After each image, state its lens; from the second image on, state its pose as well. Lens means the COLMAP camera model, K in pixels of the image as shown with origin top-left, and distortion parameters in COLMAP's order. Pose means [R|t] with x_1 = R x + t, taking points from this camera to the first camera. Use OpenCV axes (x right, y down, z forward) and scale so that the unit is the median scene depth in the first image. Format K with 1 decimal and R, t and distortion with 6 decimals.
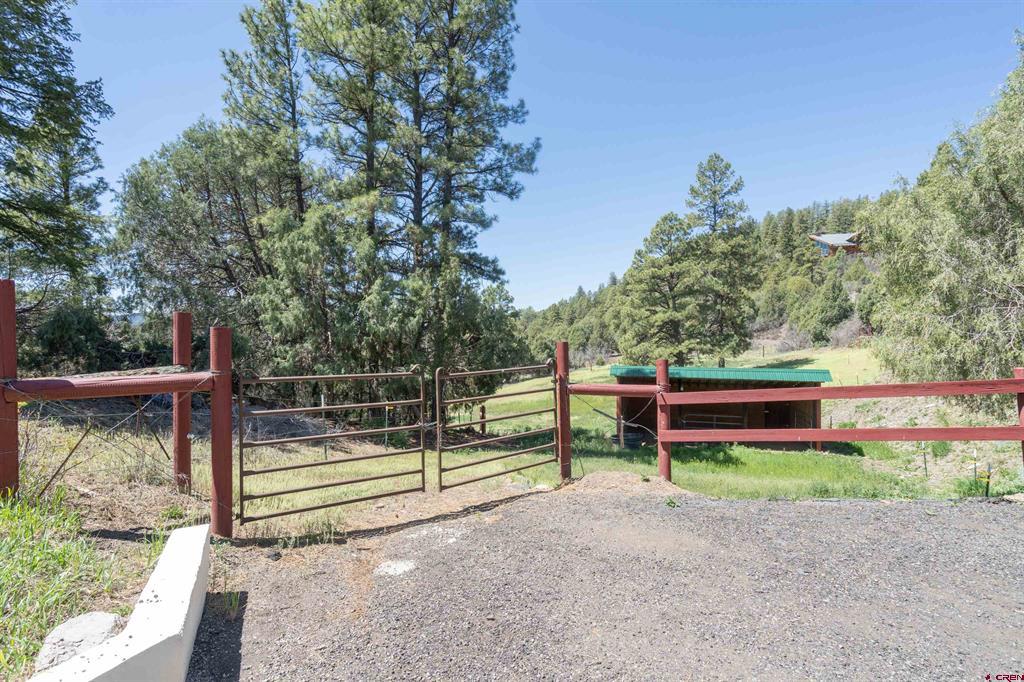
lens RADIAL K [[463.3, 0, 511.1], [0, 463.3, 343.1], [0, 0, 1]] dist [-0.004677, 0.001614]
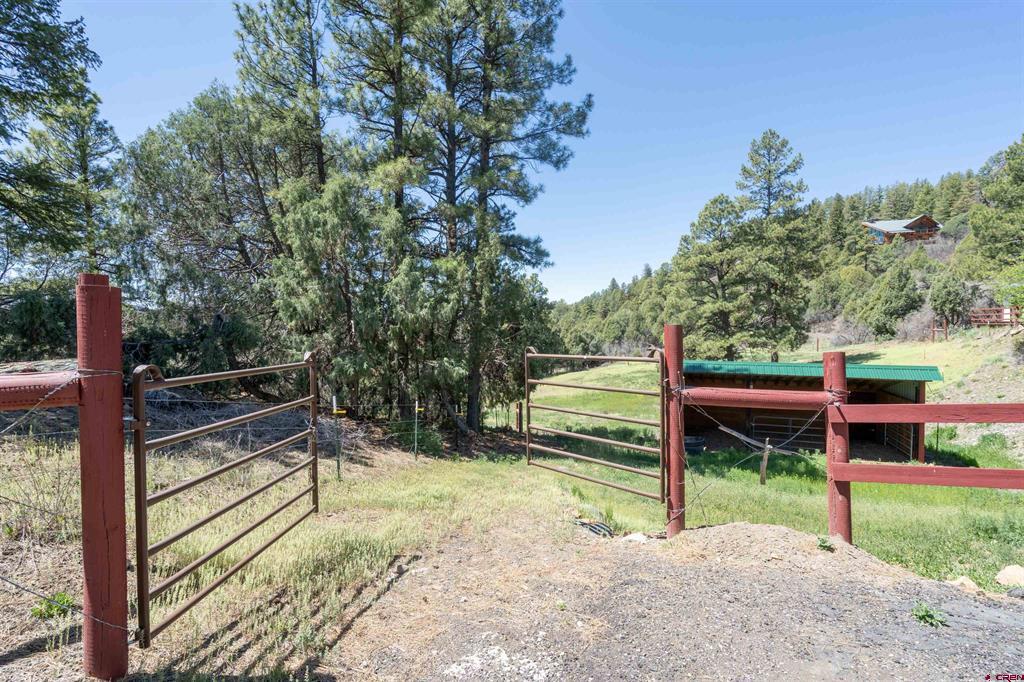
lens RADIAL K [[463.3, 0, 510.5], [0, 463.3, 344.3], [0, 0, 1]] dist [-0.004677, 0.001614]
pose [[0.997727, 0.002890, -0.067317, -0.026493], [-0.001775, 0.999860, 0.016627, 0.005006], [0.067356, -0.016470, 0.997593, 0.111495]]
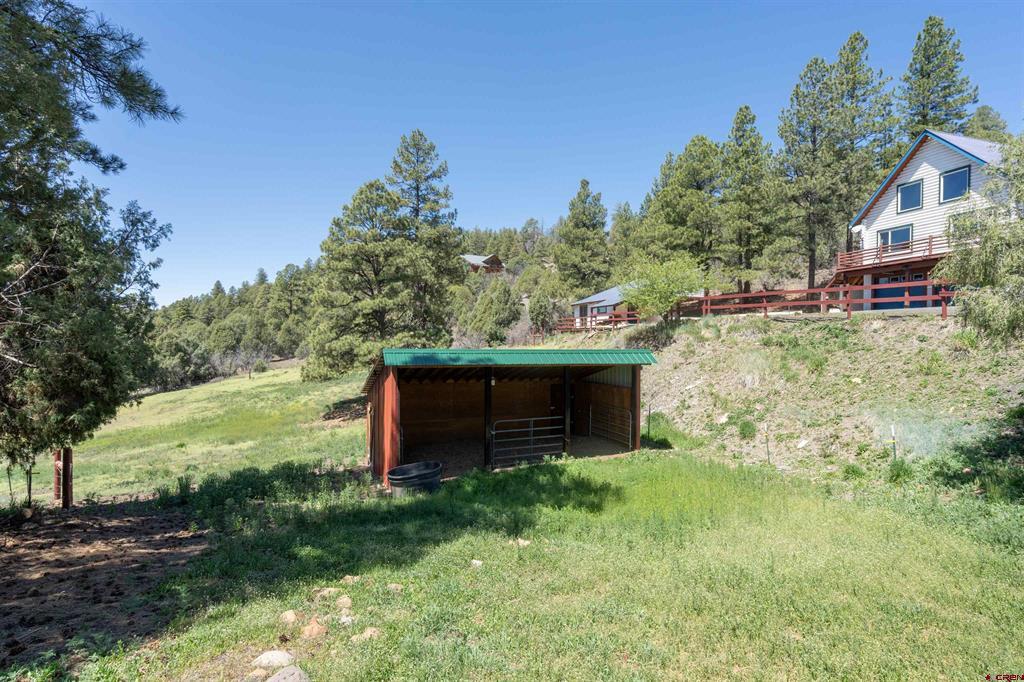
lens RADIAL K [[463.3, 0, 510.0], [0, 463.3, 342.3], [0, 0, 1]] dist [-0.004677, 0.001614]
pose [[0.752285, 0.008718, 0.658780, -0.047348], [0.003833, 0.999838, -0.017608, 0.057861], [-0.658827, 0.015772, 0.752130, 0.536152]]
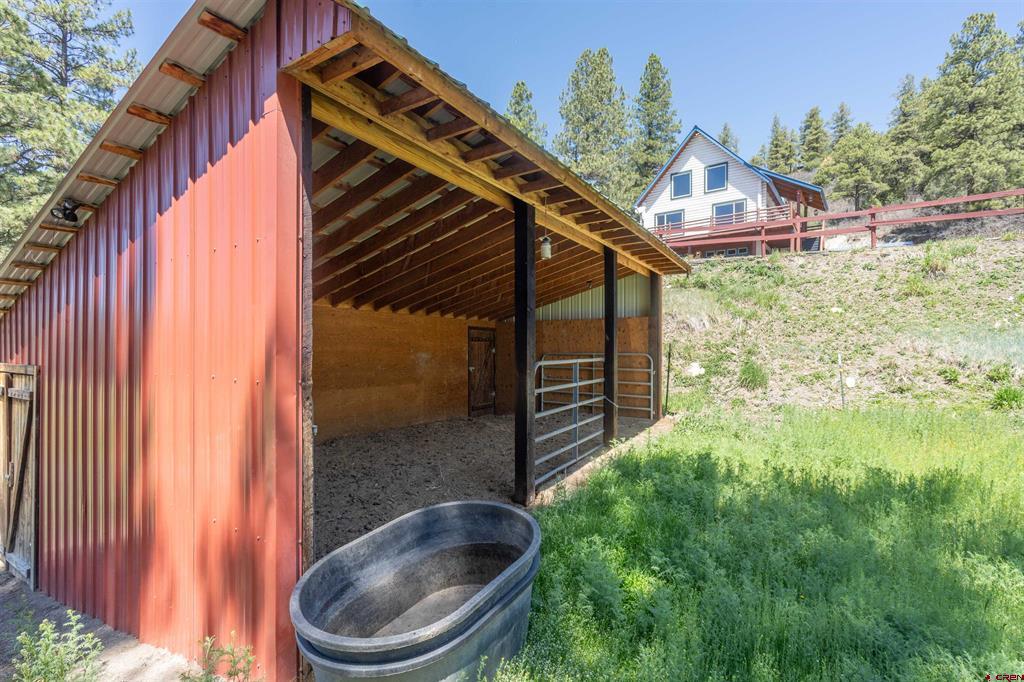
lens RADIAL K [[463.3, 0, 511.4], [0, 463.3, 343.9], [0, 0, 1]] dist [-0.004677, 0.001614]
pose [[0.232309, 0.011533, 0.972574, 0.150354], [0.021147, 0.999633, -0.016905, 0.162245], [-0.972412, 0.024494, 0.231980, 1.050777]]
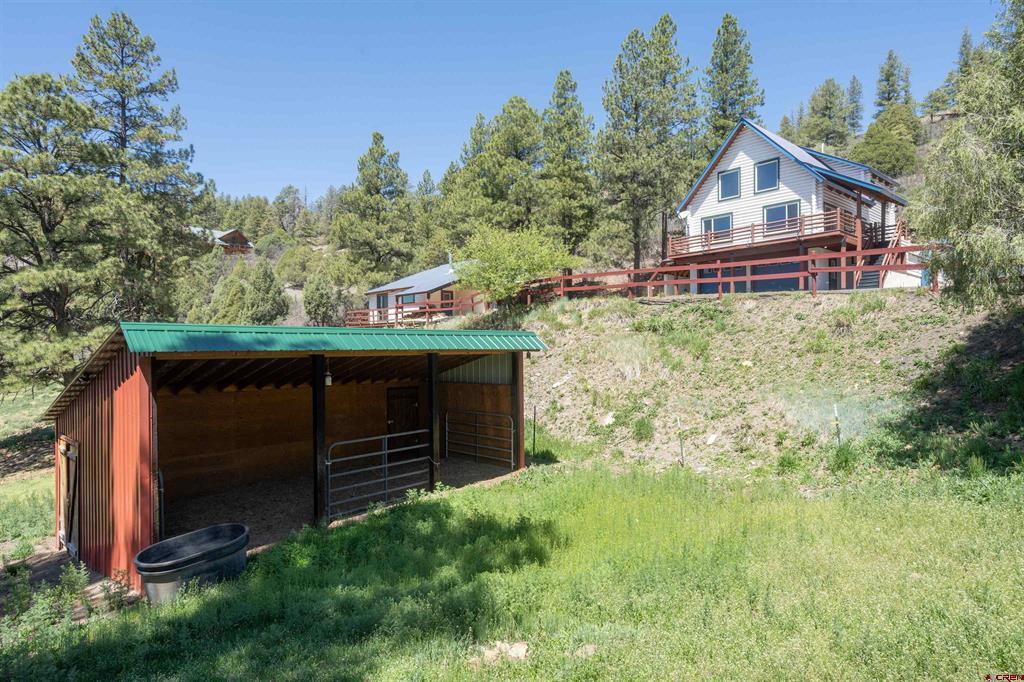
lens RADIAL K [[566.3, 0, 512.7], [0, 566.3, 342.7], [0, 0, 1]] dist [0.003420, 0.003609]
pose [[0.414074, 0.007466, 0.910213, -0.013006], [0.030366, 0.999296, -0.022010, 0.087706], [-0.909737, 0.036753, 0.413556, 0.708799]]
